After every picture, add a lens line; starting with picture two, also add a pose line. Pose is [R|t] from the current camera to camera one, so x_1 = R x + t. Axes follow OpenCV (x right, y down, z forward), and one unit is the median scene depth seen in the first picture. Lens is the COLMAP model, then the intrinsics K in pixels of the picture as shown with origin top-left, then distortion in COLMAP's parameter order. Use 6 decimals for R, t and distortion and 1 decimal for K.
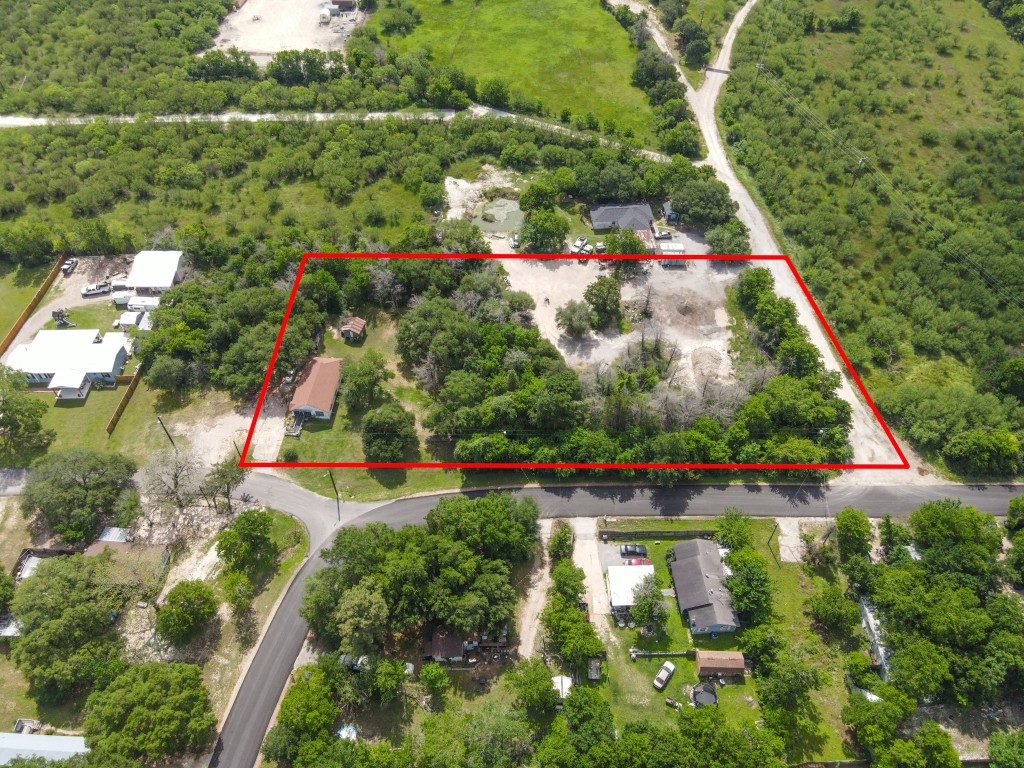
lens RADIAL K [[744.1, 0, 512.0], [0, 744.1, 384.0], [0, 0, 1]] dist [0.002996, 0.011671]
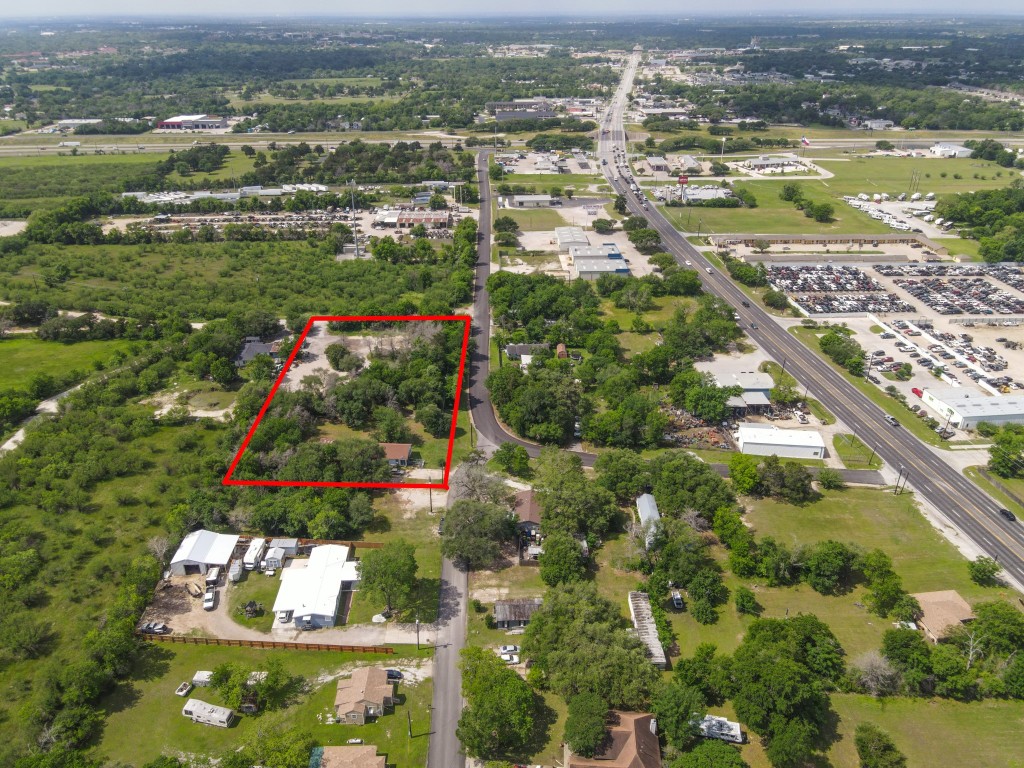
lens RADIAL K [[744.1, 0, 512.0], [0, 744.1, 384.0], [0, 0, 1]] dist [0.002996, 0.011671]
pose [[-0.025259, -0.451022, 0.892155, -1.282801], [0.753680, 0.577711, 0.313396, -0.289595], [-0.656757, 0.680315, 0.325334, 0.279913]]
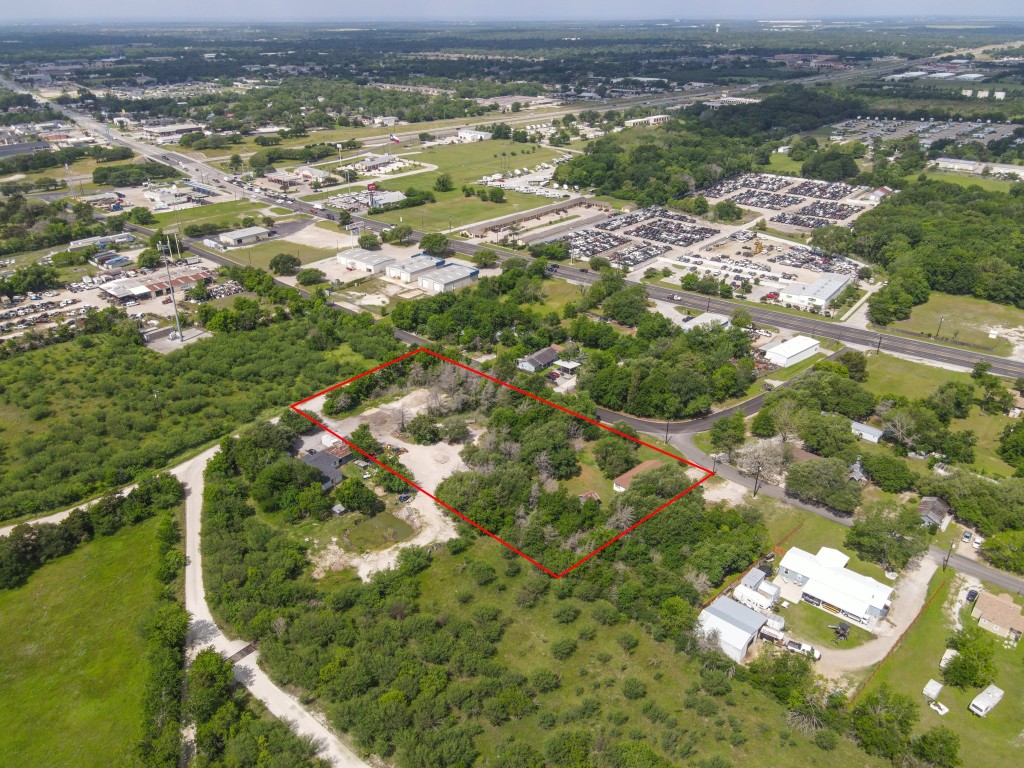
lens RADIAL K [[744.1, 0, 512.0], [0, 744.1, 384.0], [0, 0, 1]] dist [0.002996, 0.011671]
pose [[-0.746238, -0.293970, 0.597252, -0.735909], [0.502988, 0.338693, 0.795166, -1.081871], [-0.436040, 0.893794, -0.104883, 0.974583]]
